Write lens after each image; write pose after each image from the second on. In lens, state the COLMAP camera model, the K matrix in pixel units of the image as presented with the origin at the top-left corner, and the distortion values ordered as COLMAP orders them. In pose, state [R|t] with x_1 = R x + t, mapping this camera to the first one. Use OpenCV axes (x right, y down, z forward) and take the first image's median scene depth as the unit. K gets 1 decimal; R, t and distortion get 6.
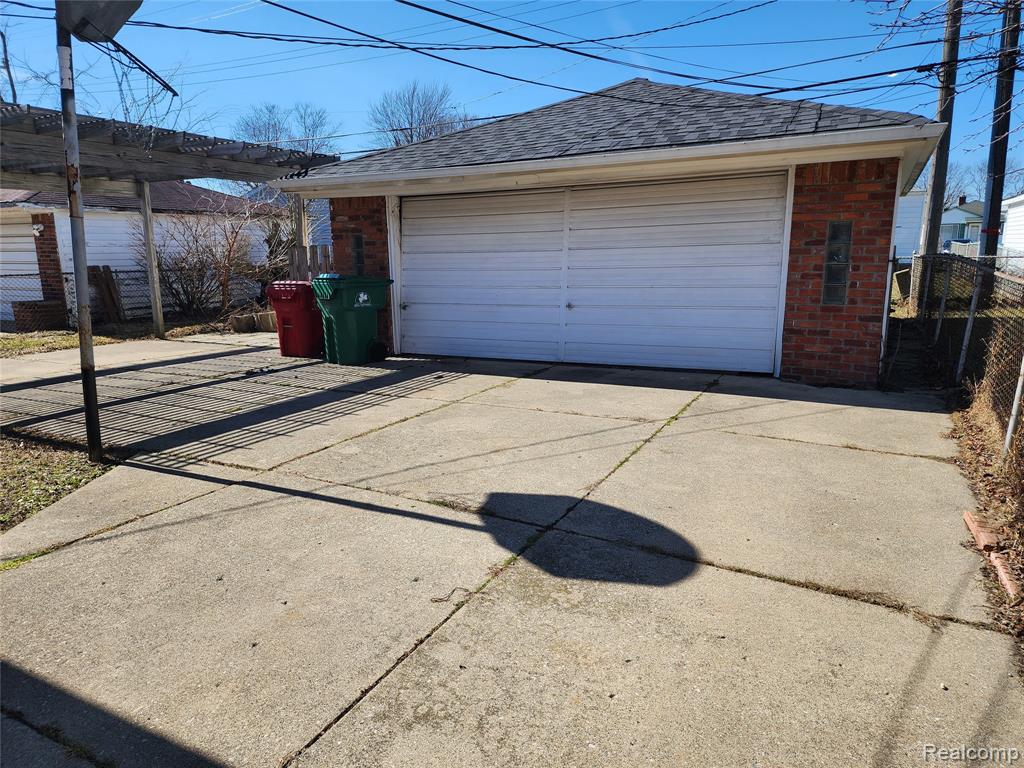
lens RADIAL K [[687.1, 0, 511.6], [0, 687.1, 384.1], [0, 0, 1]] dist [0.077051, -0.073820]
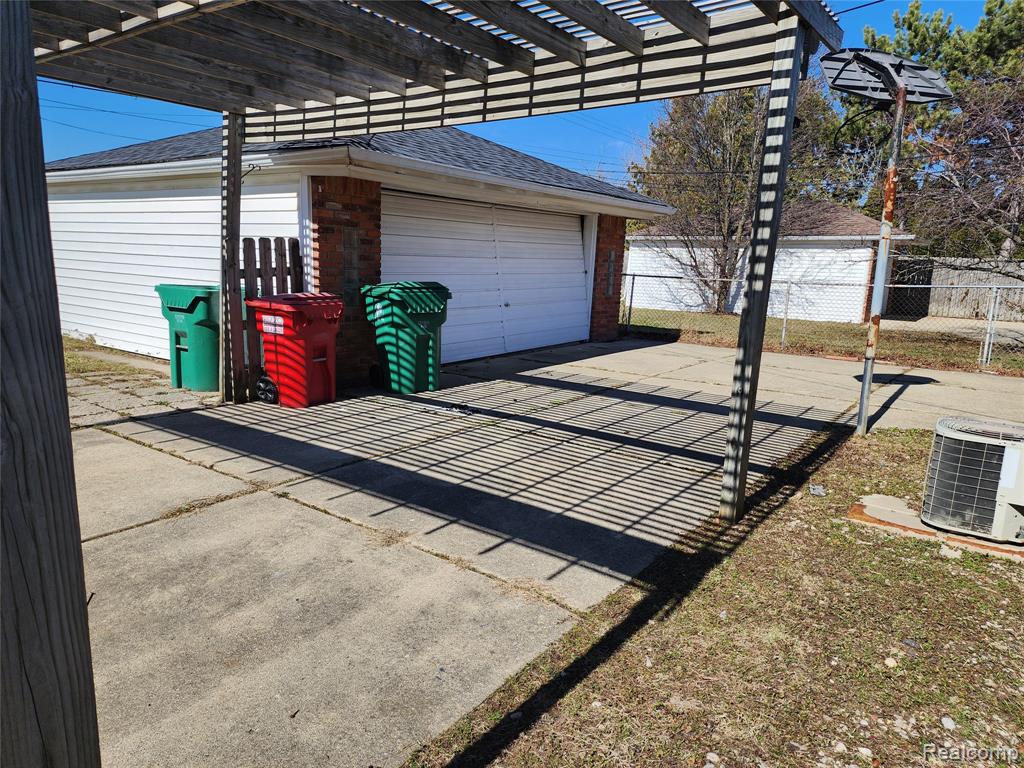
lens RADIAL K [[687.1, 0, 512.0], [0, 687.1, 384.7], [0, 0, 1]] dist [0.077051, -0.073820]
pose [[0.156920, -0.163682, 0.973953, -1.033401], [0.143677, 0.979462, 0.141459, -0.137902], [-0.977104, 0.117737, 0.177215, 0.753439]]
